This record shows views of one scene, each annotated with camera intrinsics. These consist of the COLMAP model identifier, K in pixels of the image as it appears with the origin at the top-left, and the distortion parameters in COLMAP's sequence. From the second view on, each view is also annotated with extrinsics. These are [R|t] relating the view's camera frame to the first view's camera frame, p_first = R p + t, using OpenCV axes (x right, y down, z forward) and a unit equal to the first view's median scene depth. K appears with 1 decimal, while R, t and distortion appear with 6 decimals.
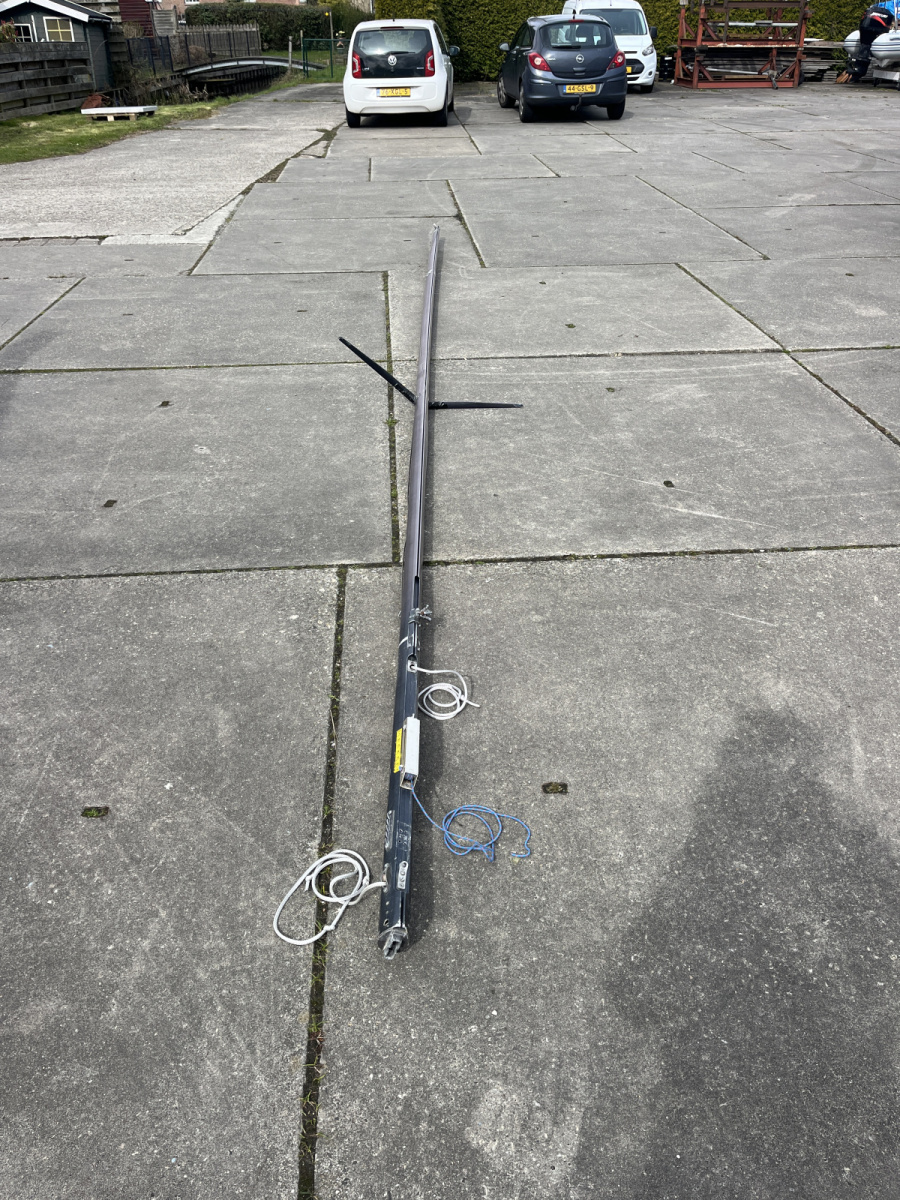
lens RADIAL K [[892.6, 0, 450.0], [0, 892.6, 600.0], [0, 0, 1]] dist [0.073378, -0.128500]
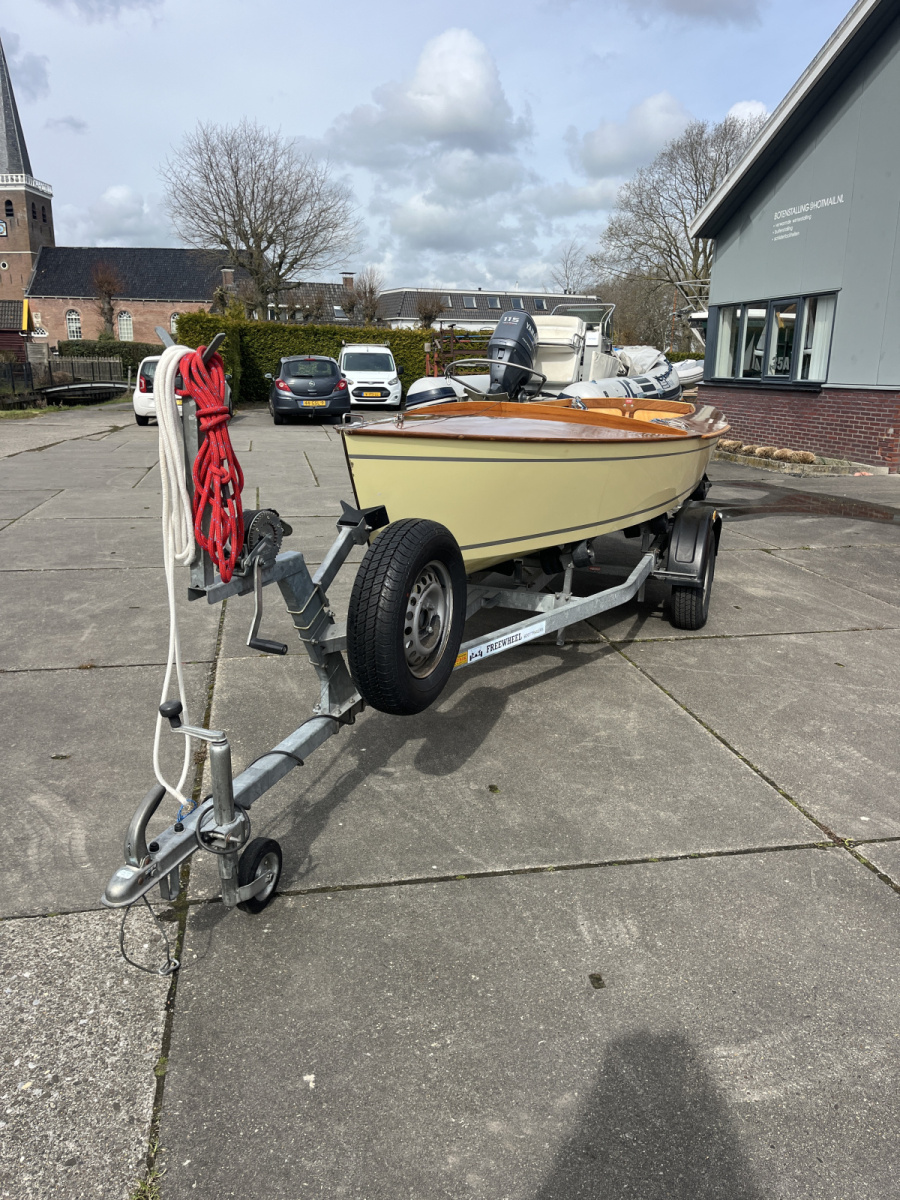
lens RADIAL K [[892.6, 0, 450.0], [0, 892.6, 600.0], [0, 0, 1]] dist [0.073378, -0.128500]
pose [[0.992009, -0.010732, 0.125707, 0.130901], [0.049067, 0.950754, -0.306038, 0.110205], [-0.116232, 0.309761, 0.943683, -0.167129]]
